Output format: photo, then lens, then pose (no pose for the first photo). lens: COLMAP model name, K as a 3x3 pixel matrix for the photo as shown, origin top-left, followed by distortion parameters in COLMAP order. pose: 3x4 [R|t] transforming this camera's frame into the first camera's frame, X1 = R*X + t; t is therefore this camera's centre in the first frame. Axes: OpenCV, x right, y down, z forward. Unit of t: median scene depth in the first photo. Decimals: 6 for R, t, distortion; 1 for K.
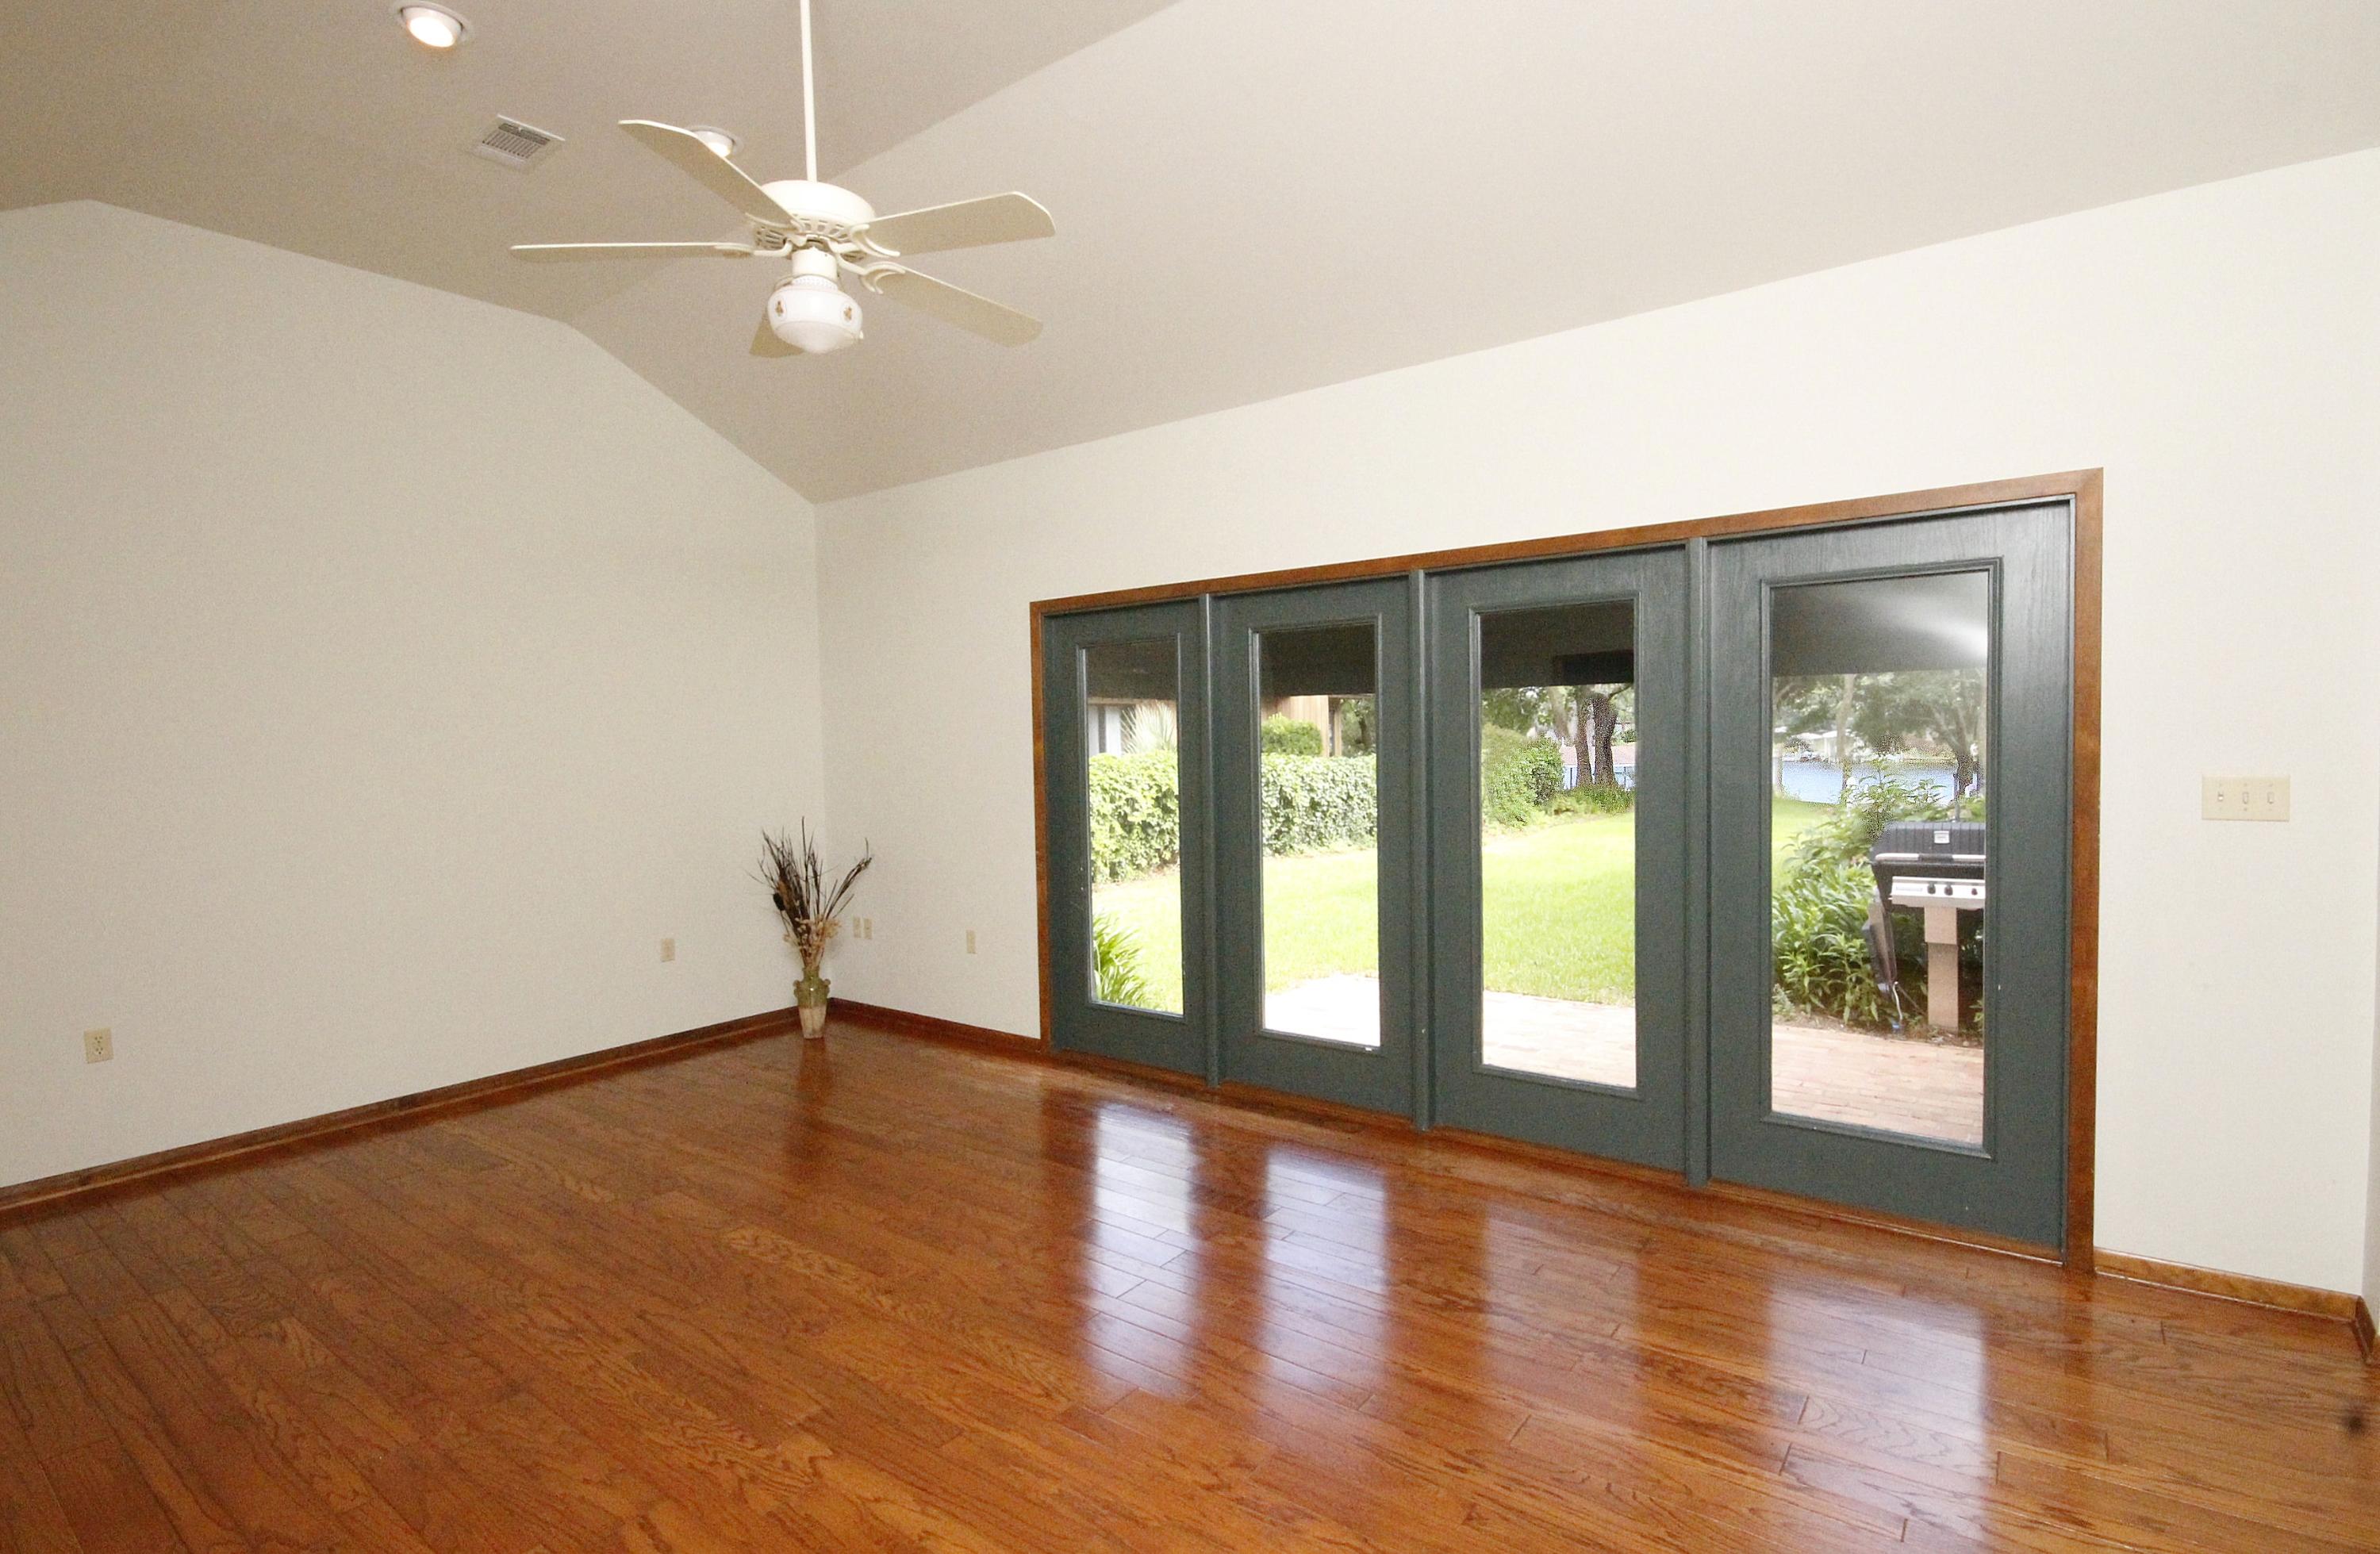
lens RADIAL K [[1134.3, 0, 1190.0], [0, 1134.3, 777.0], [0, 0, 1]] dist [-0.010783, -0.000890]
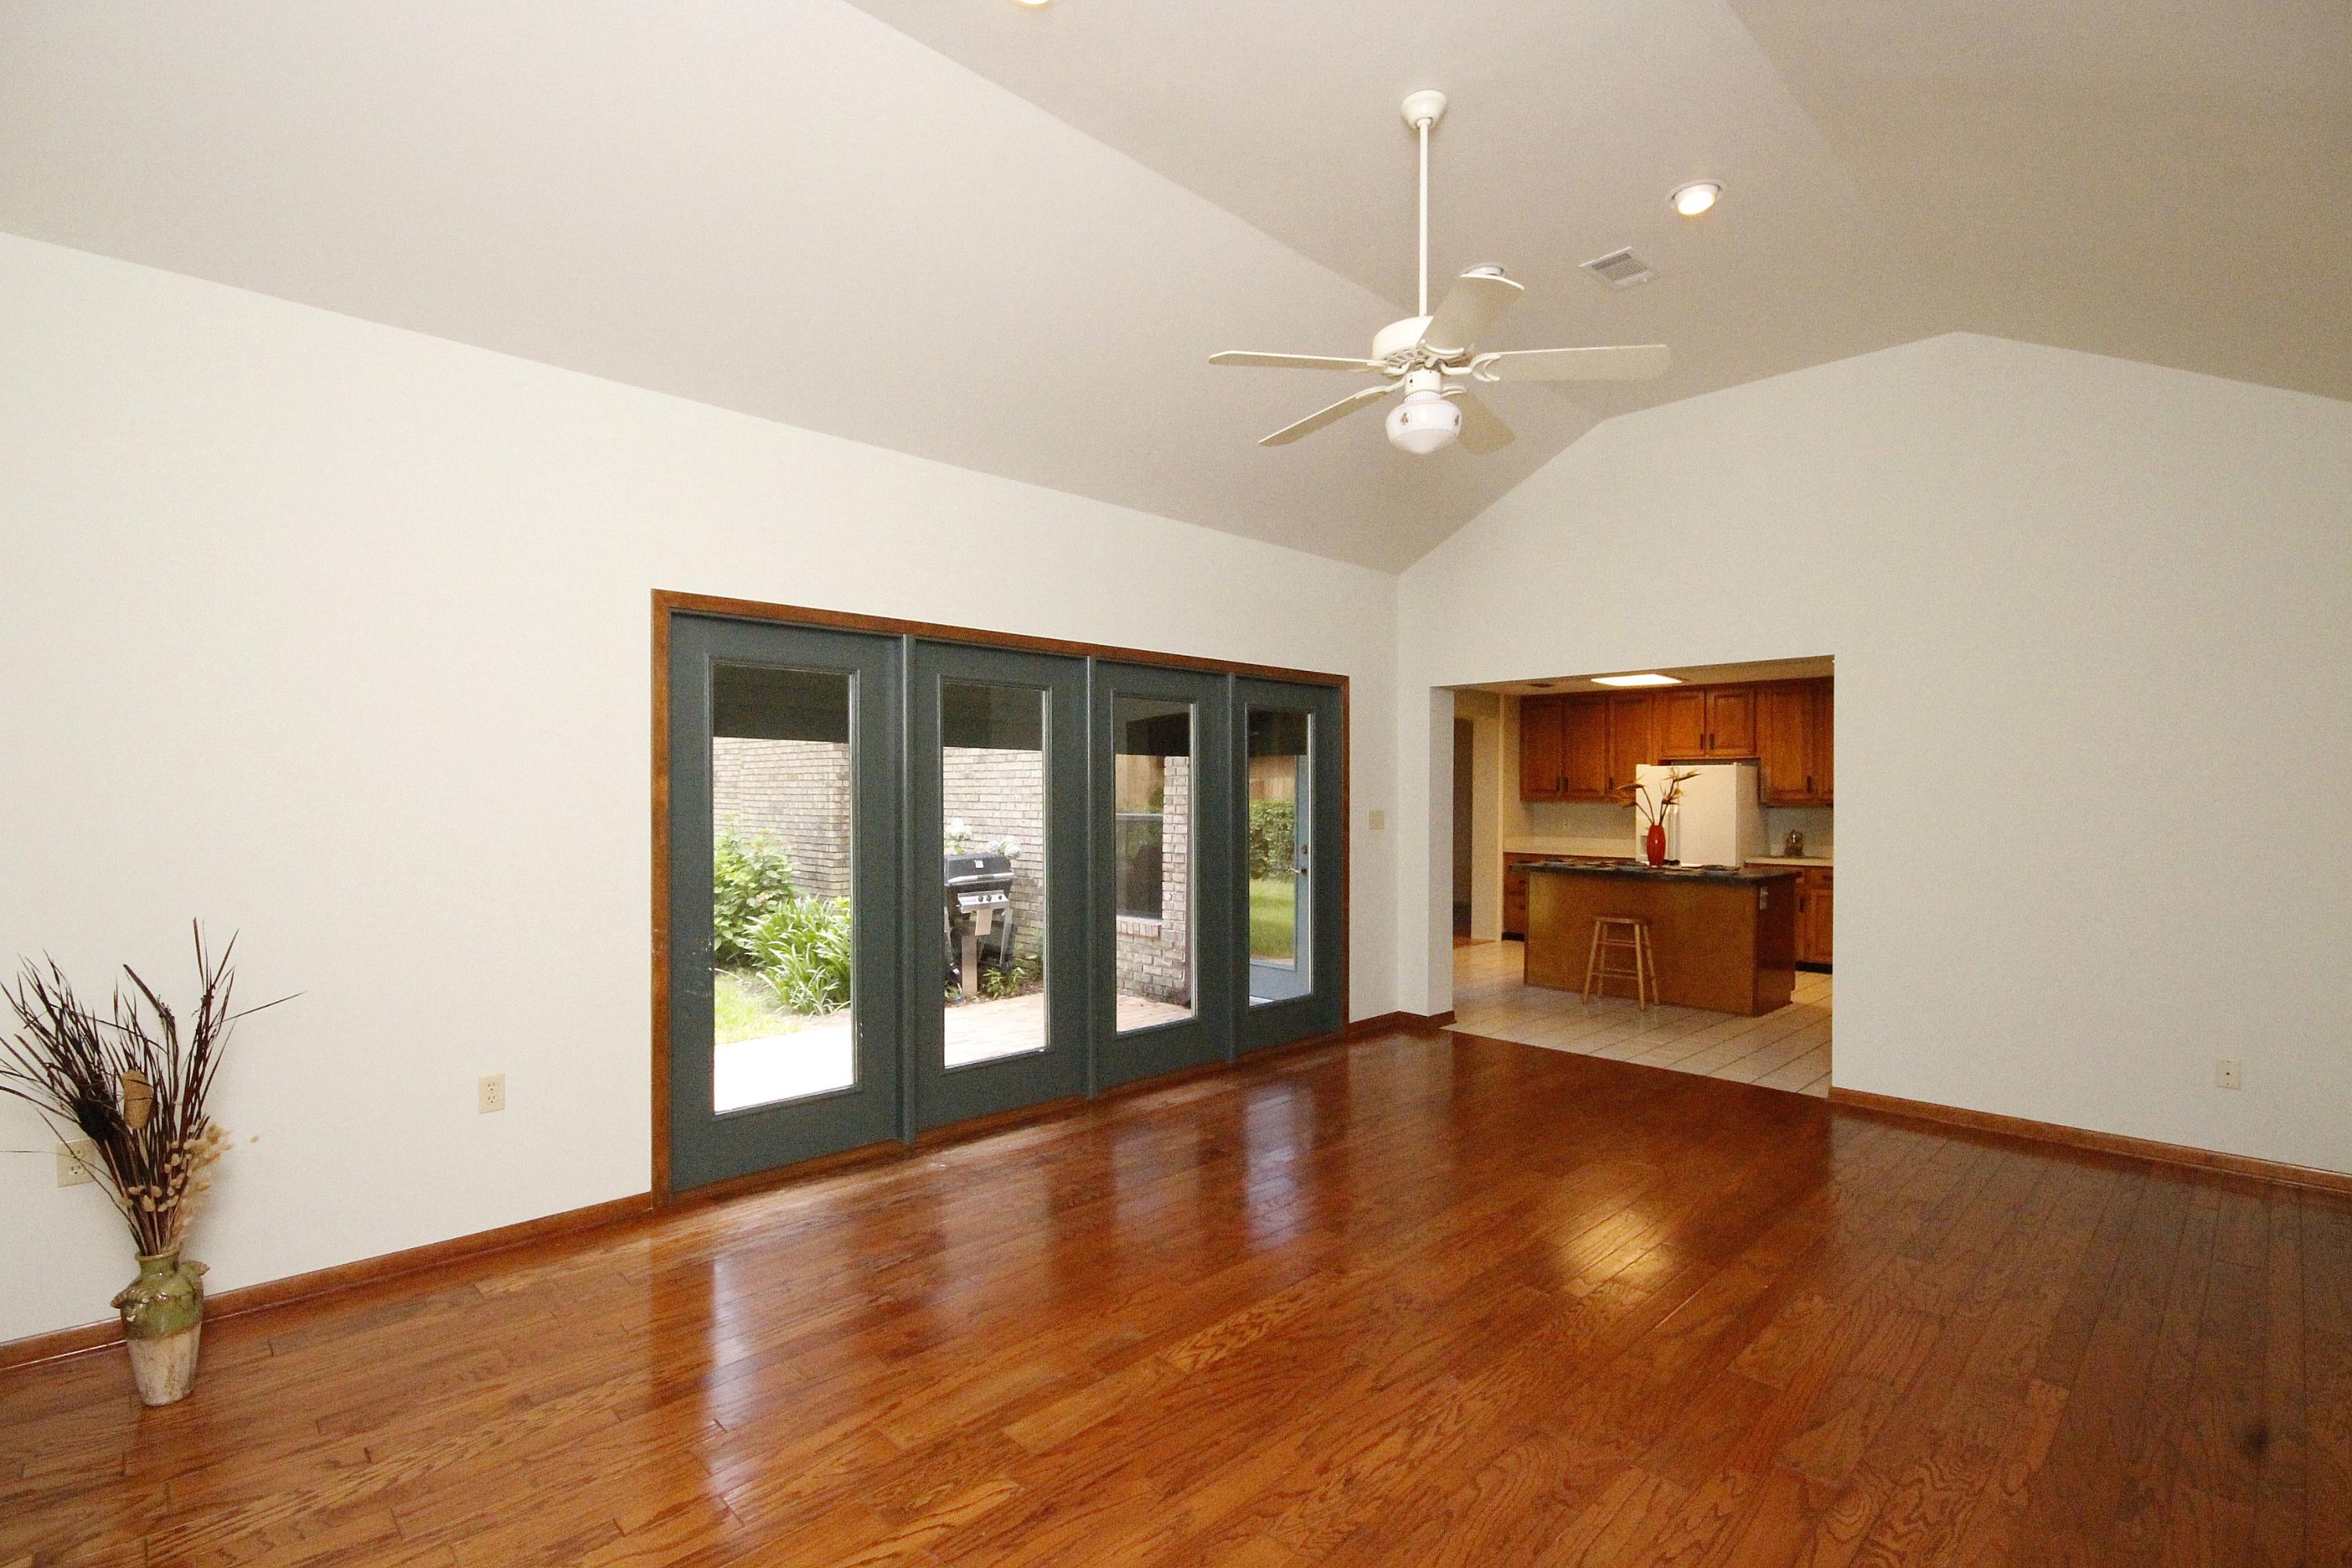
lens RADIAL K [[1086.2, 0, 1172.6], [0, 1086.2, 794.3], [0, 0, 1]] dist [0.003112, -0.003972]
pose [[0.154719, 0.020857, 0.987738, -0.797501], [0.026570, 0.999328, -0.025264, 0.005270], [-0.987601, 0.030153, 0.154061, 0.578942]]
